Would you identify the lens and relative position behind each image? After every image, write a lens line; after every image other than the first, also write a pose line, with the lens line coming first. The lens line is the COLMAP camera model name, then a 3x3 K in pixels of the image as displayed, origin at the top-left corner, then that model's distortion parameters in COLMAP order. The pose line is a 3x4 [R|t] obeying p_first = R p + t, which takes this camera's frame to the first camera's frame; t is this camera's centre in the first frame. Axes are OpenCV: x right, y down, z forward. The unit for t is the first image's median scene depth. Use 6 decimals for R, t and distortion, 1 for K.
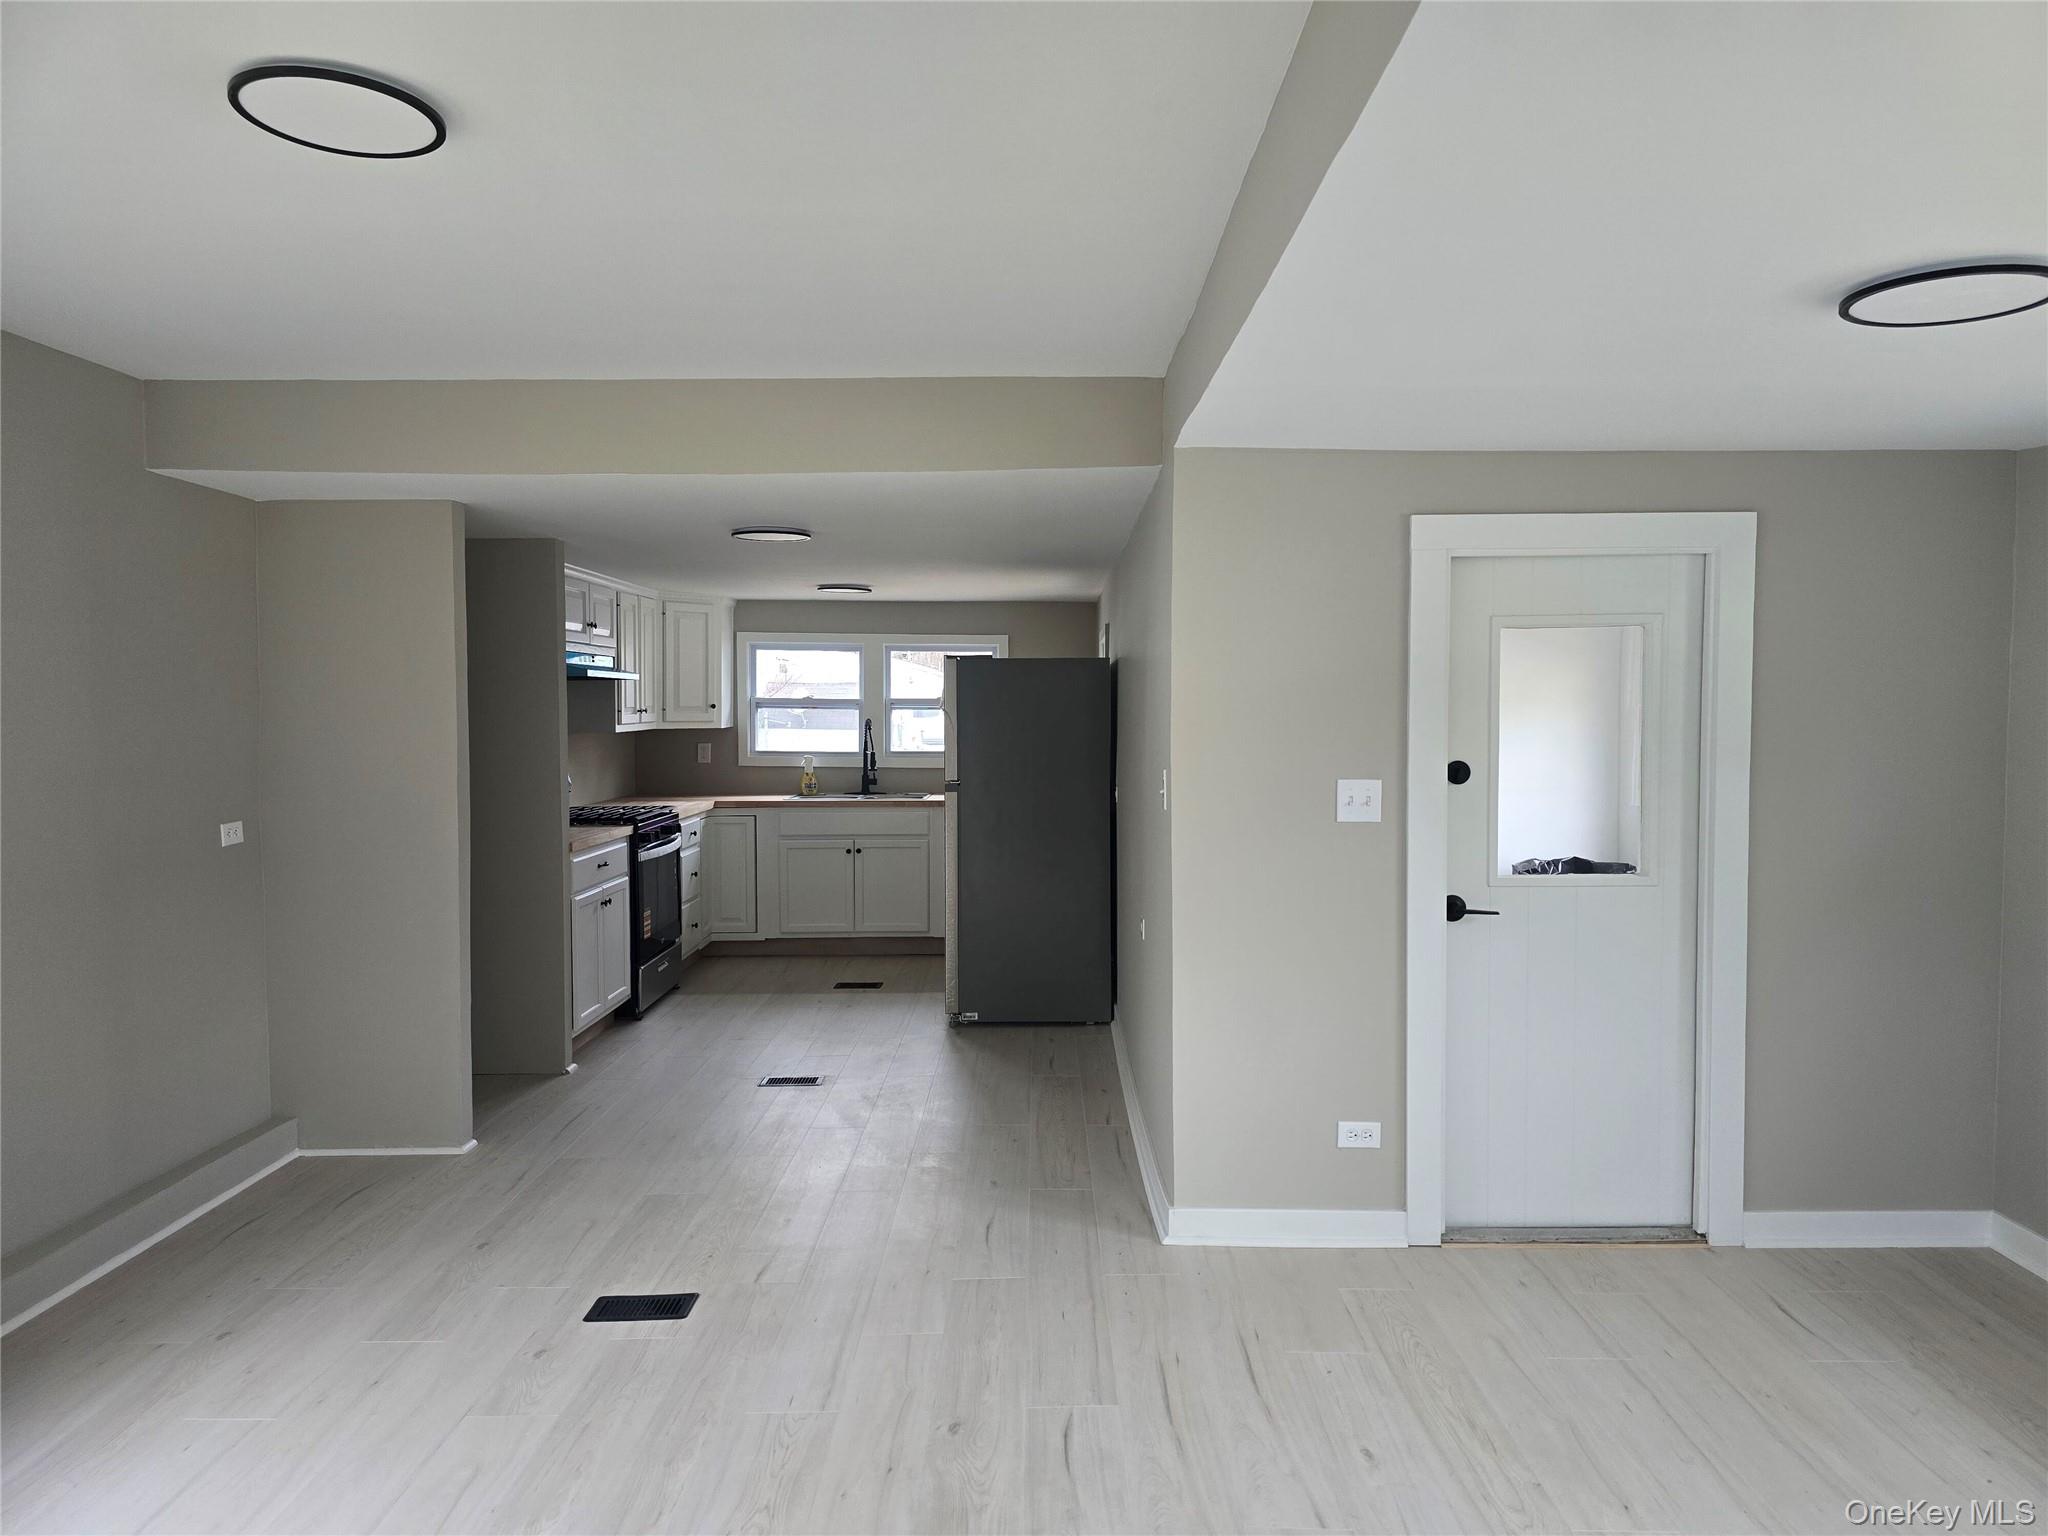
lens RADIAL K [[1346.5, 0, 1024.0], [0, 1346.5, 768.0], [0, 0, 1]] dist [0.093068, -0.111235]
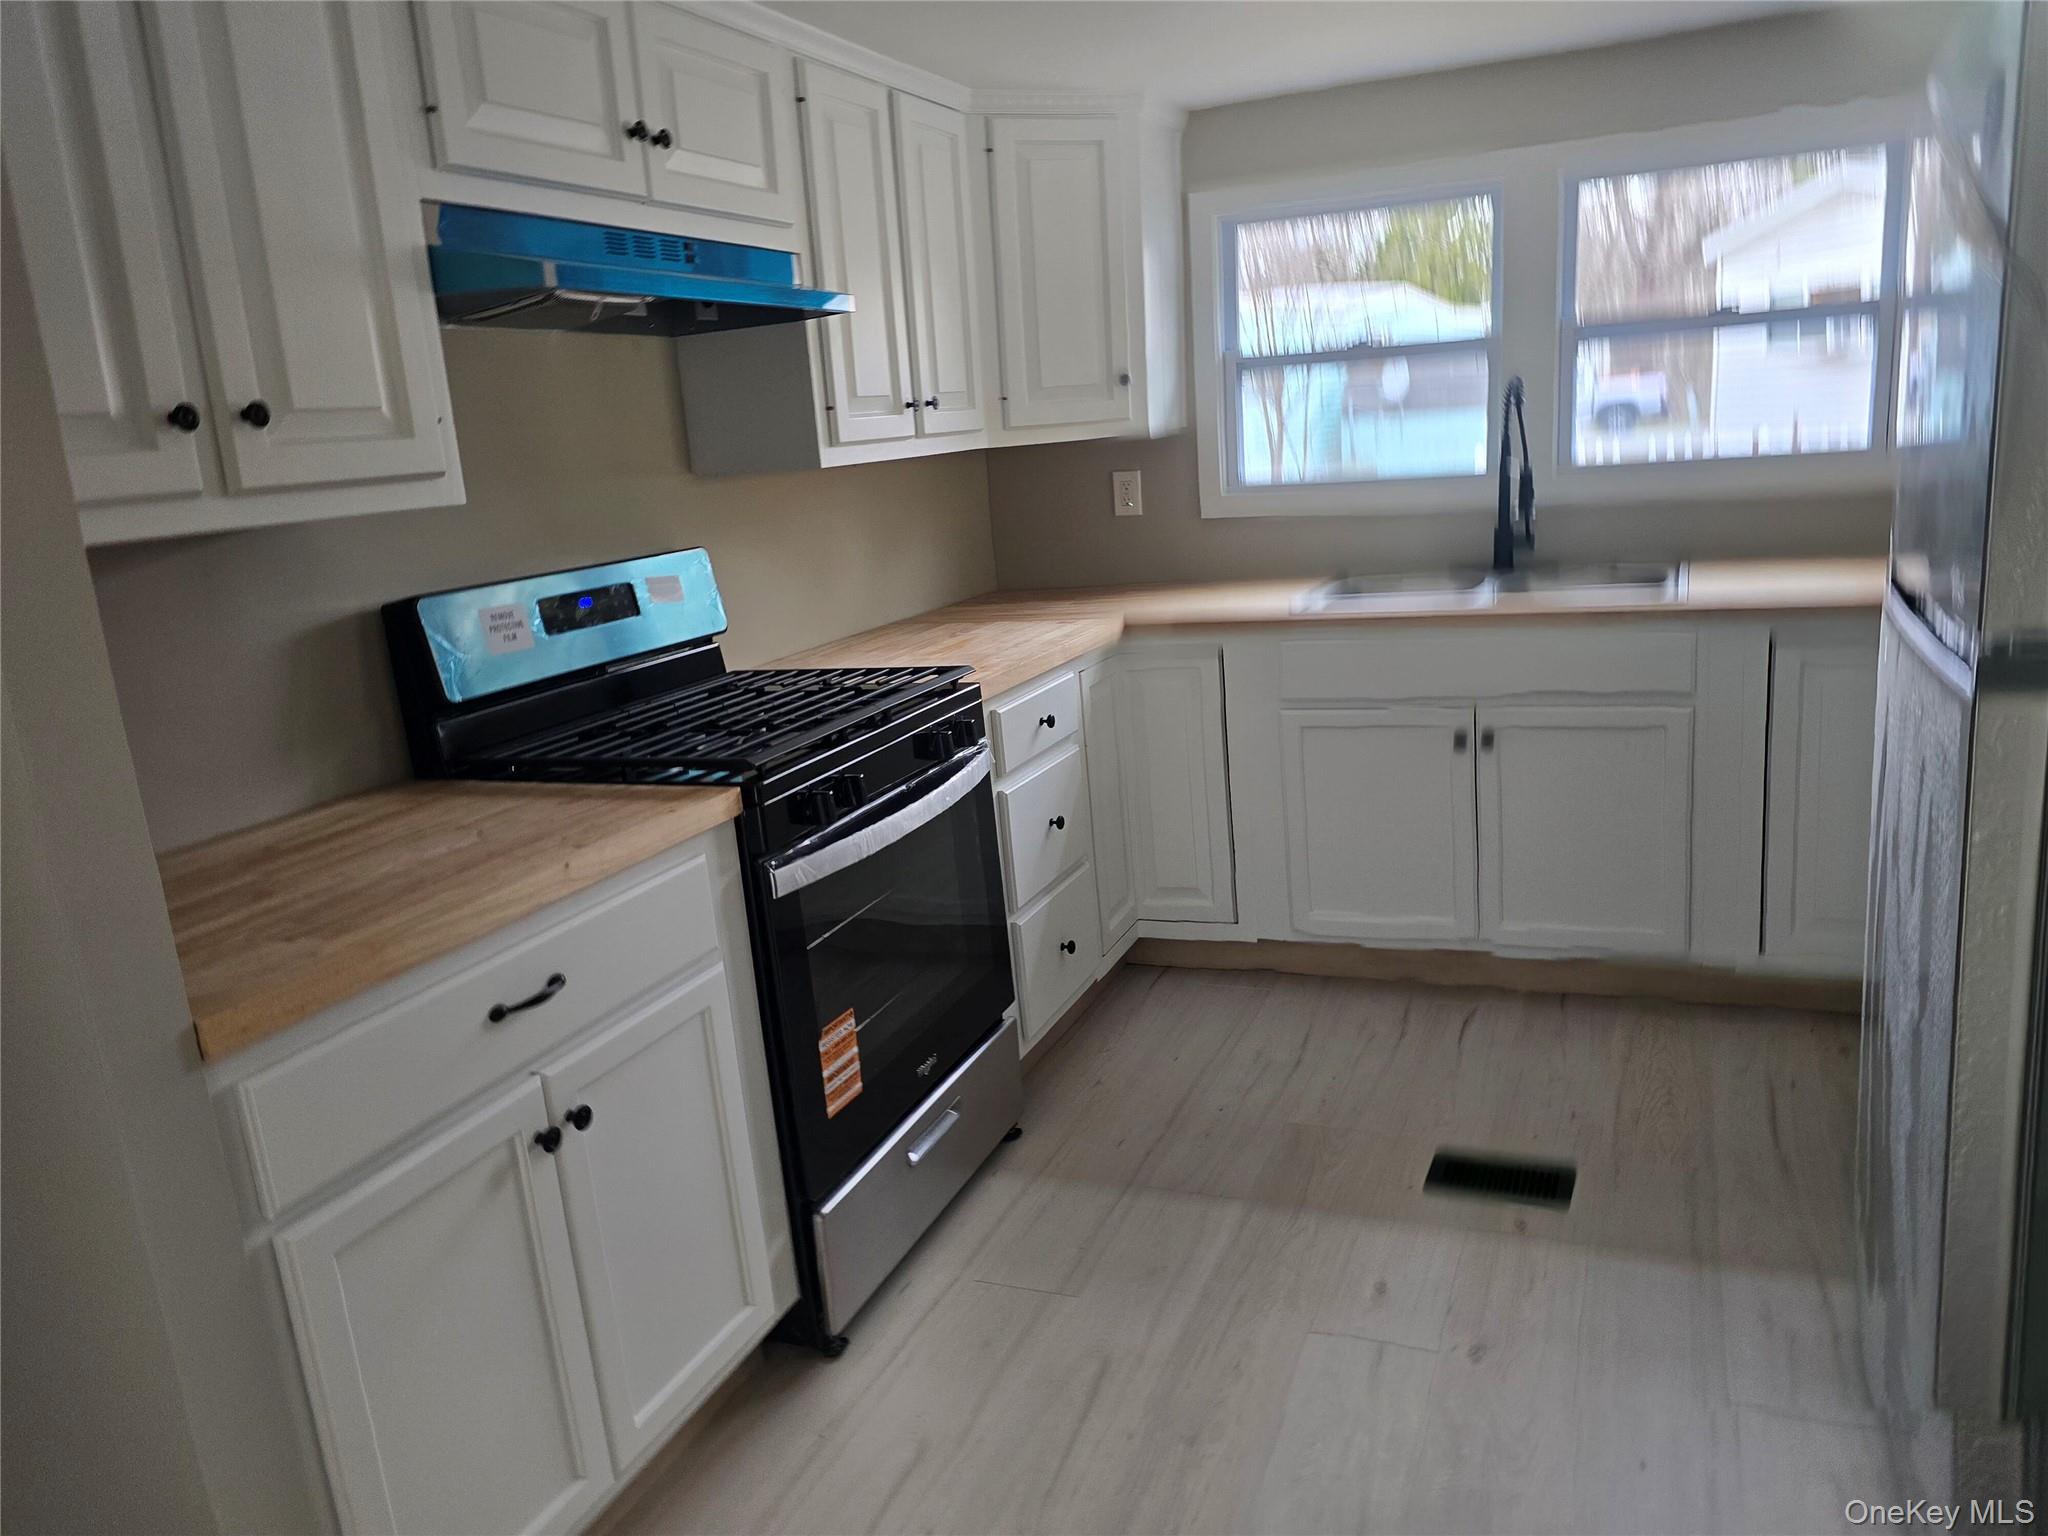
lens RADIAL K [[1387.4, 0, 1069.0], [0, 1387.4, 755.3], [0, 0, 1]] dist [0.095840, -0.115662]
pose [[0.923884, 0.016949, -0.382298, -0.083577], [0.060433, 0.980020, 0.189495, -0.016021], [0.377871, -0.198174, 0.904400, 0.615348]]
